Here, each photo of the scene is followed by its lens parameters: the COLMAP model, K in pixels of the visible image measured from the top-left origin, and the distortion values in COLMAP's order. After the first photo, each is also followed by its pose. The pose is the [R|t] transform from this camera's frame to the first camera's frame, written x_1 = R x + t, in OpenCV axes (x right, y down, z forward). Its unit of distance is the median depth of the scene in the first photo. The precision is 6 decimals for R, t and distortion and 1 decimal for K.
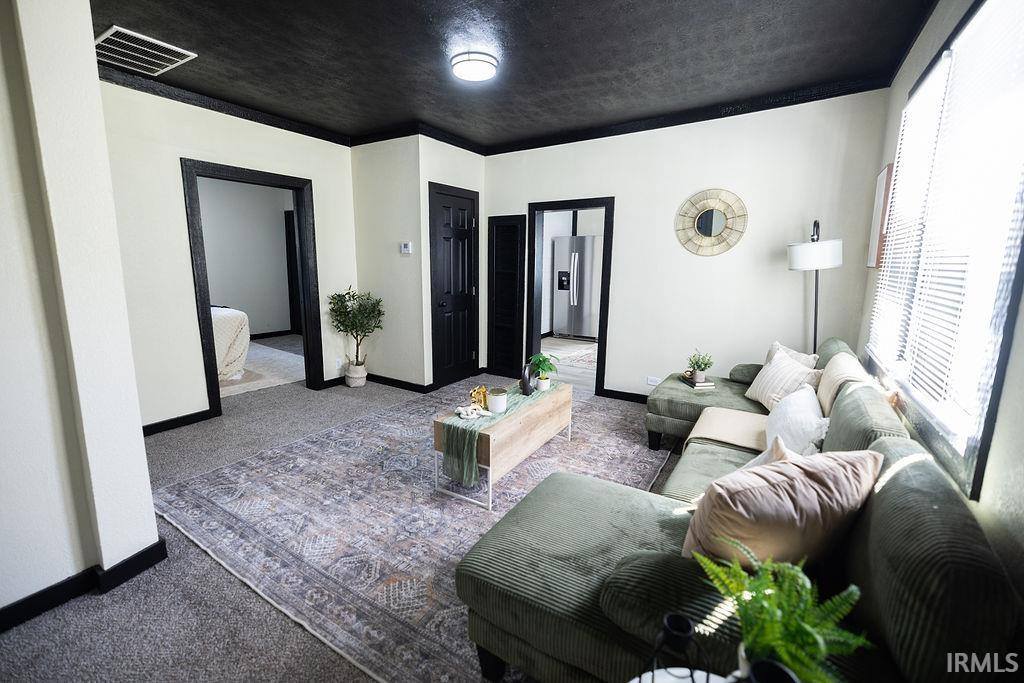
lens RADIAL K [[422.6, 0, 508.1], [0, 422.6, 334.6], [0, 0, 1]] dist [0.001815, -0.000143]
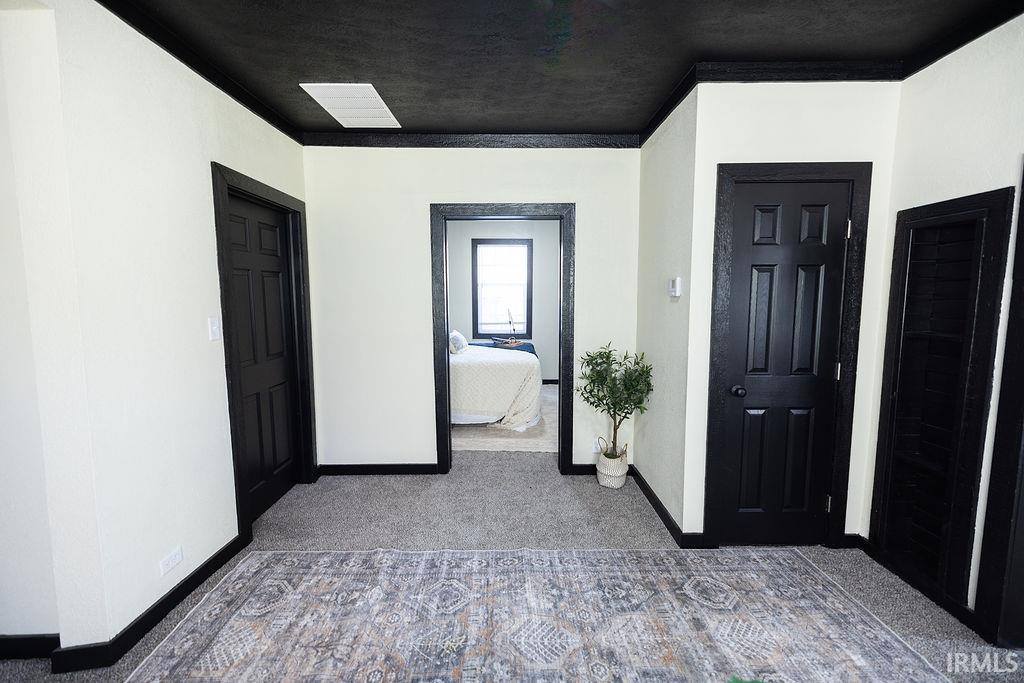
lens RADIAL K [[433.7, 0, 499.4], [0, 433.7, 338.2], [0, 0, 1]] dist [0.000697, 0.000003]
pose [[0.549656, 0.072644, -0.832227, 0.131789], [-0.137870, 0.990440, -0.004604, -0.100352], [0.823936, 0.117269, 0.554416, 0.479347]]
